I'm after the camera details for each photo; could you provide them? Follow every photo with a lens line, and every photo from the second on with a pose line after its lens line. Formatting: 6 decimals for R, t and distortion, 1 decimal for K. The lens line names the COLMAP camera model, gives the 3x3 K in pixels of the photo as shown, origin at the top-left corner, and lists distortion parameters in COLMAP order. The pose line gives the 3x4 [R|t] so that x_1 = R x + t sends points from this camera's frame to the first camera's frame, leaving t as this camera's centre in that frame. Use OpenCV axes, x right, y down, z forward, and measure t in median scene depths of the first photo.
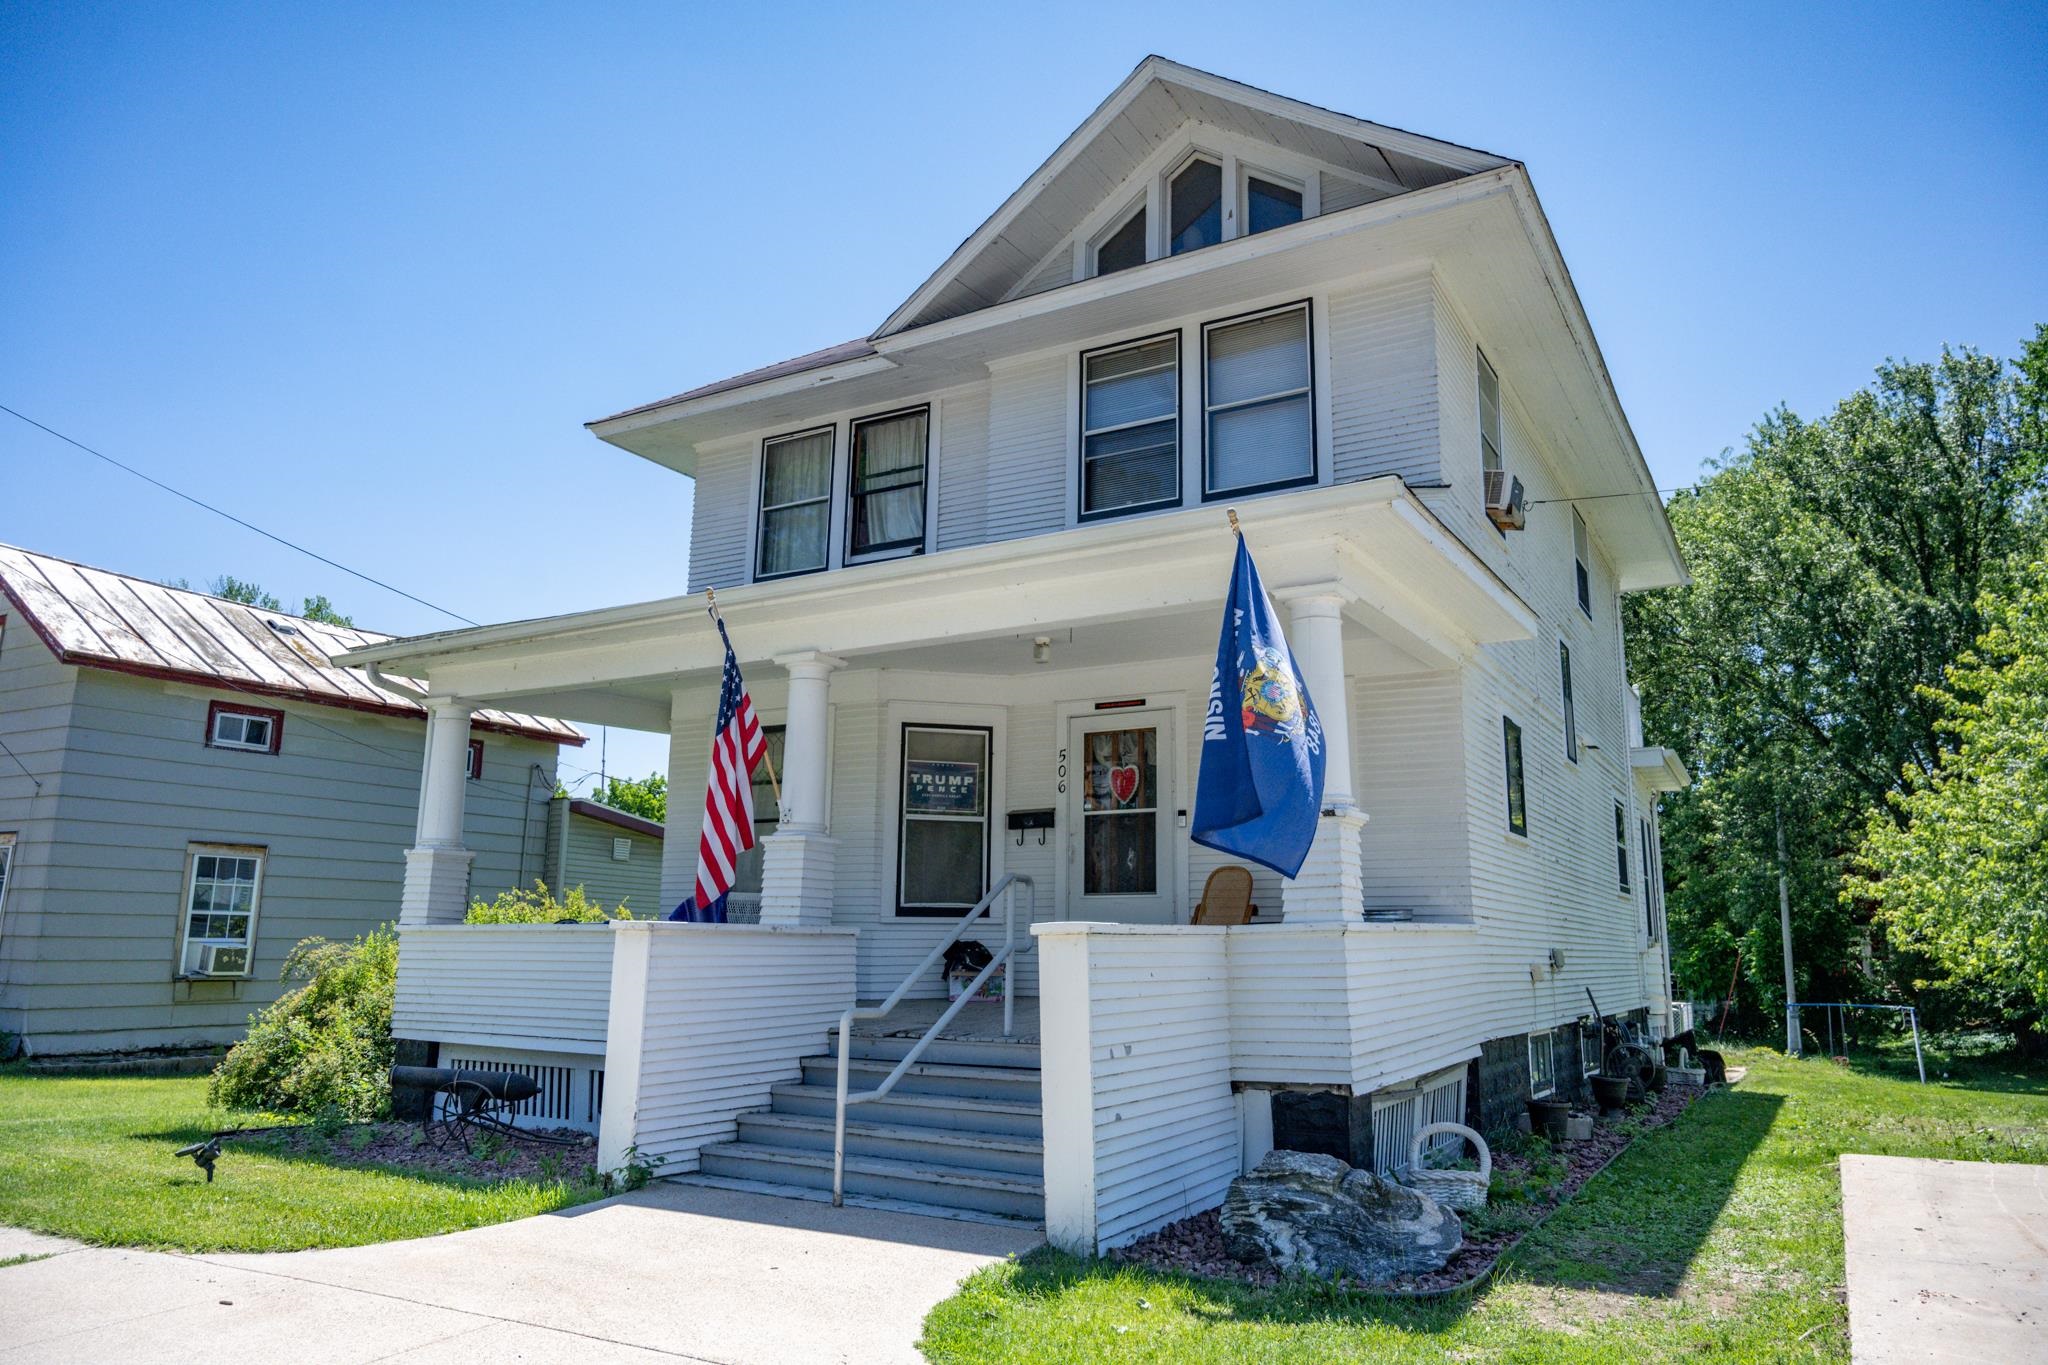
lens RADIAL K [[1332.9, 0, 1024.0], [0, 1332.9, 682.5], [0, 0, 1]] dist [-0.007173, 0.001016]
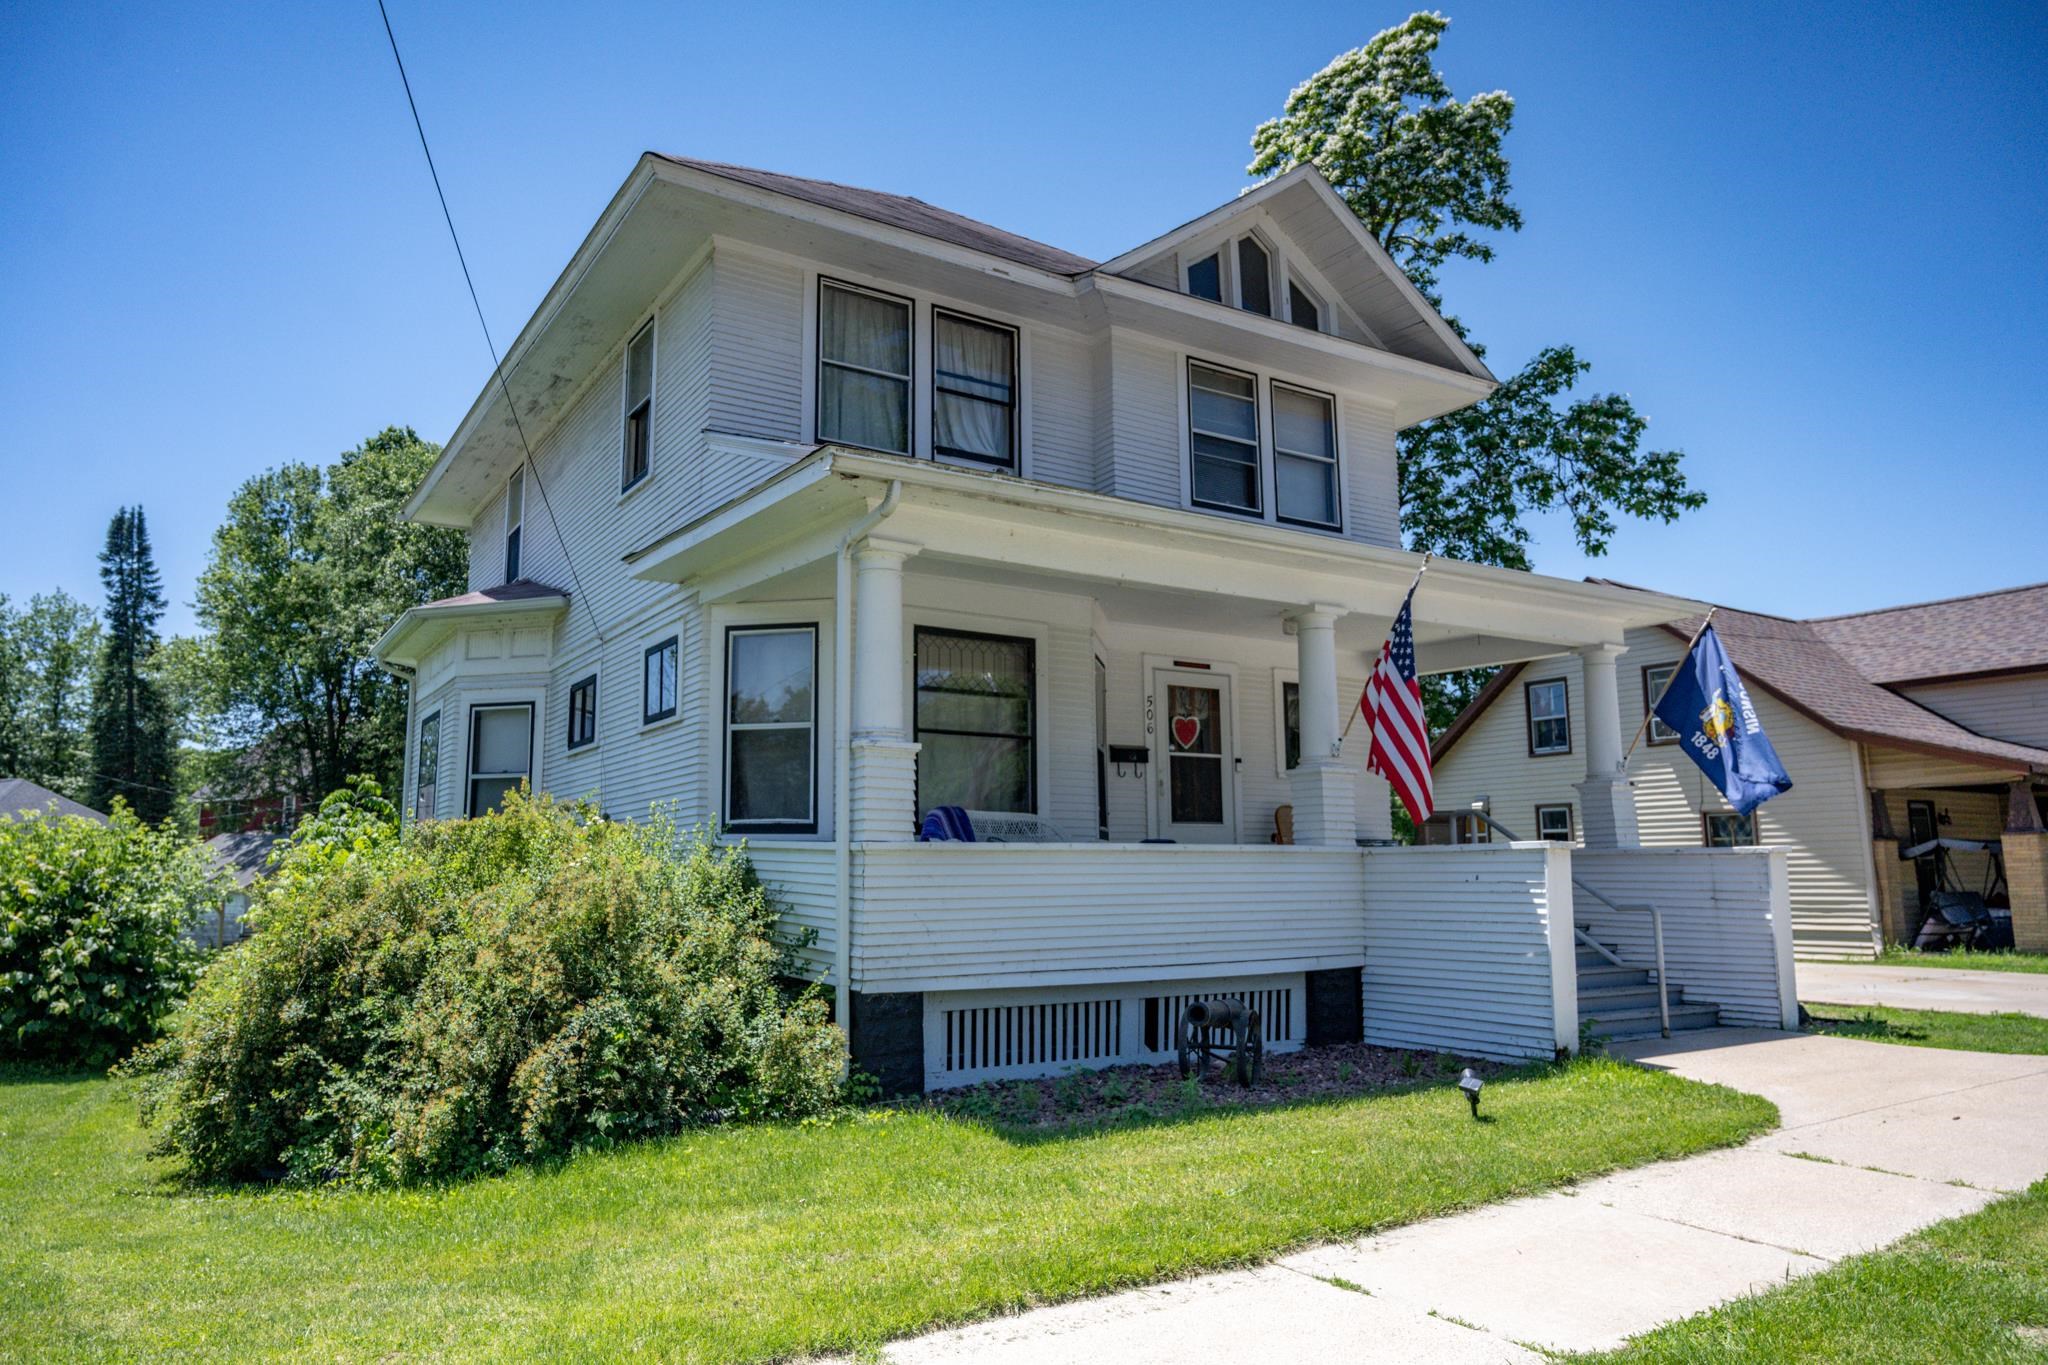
lens RADIAL K [[1332.9, 0, 1024.0], [0, 1332.9, 682.5], [0, 0, 1]] dist [-0.007173, 0.001016]
pose [[0.457665, 0.117588, 0.881315, -1.017079], [-0.154568, 0.986645, -0.051375, 0.113263], [-0.875586, -0.112711, 0.469729, 0.555528]]
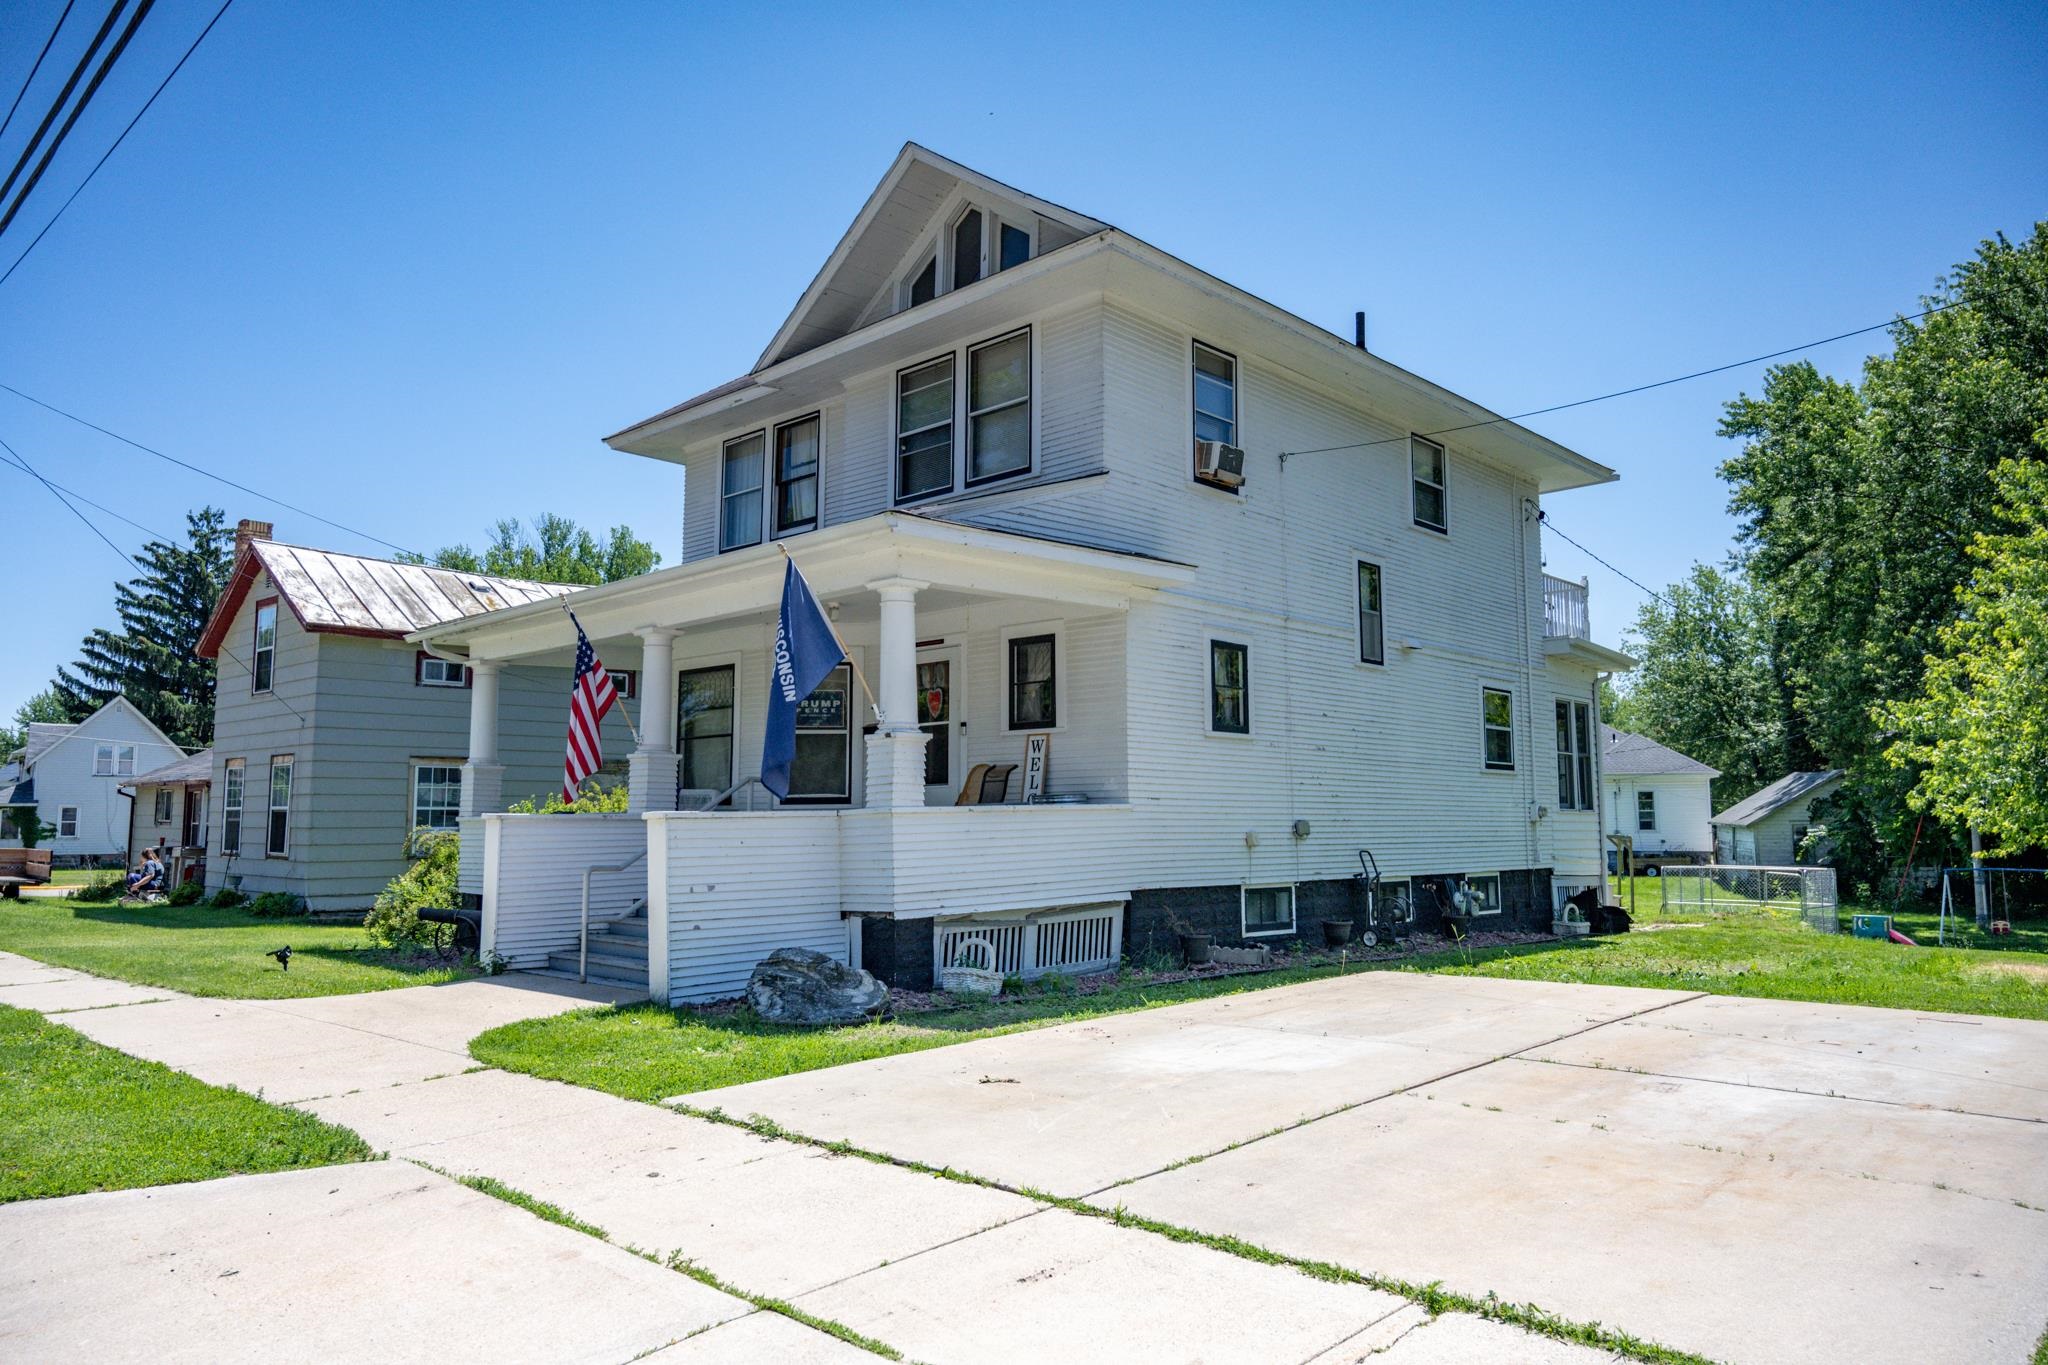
lens RADIAL K [[1342.4, 0, 1036.6], [0, 1342.4, 672.2], [0, 0, 1]] dist [-0.004840, -0.001081]
pose [[0.973430, -0.040524, -0.225371, 0.463156], [0.059108, 0.995329, 0.076330, -0.048977], [0.221226, -0.087623, 0.971278, -0.265942]]
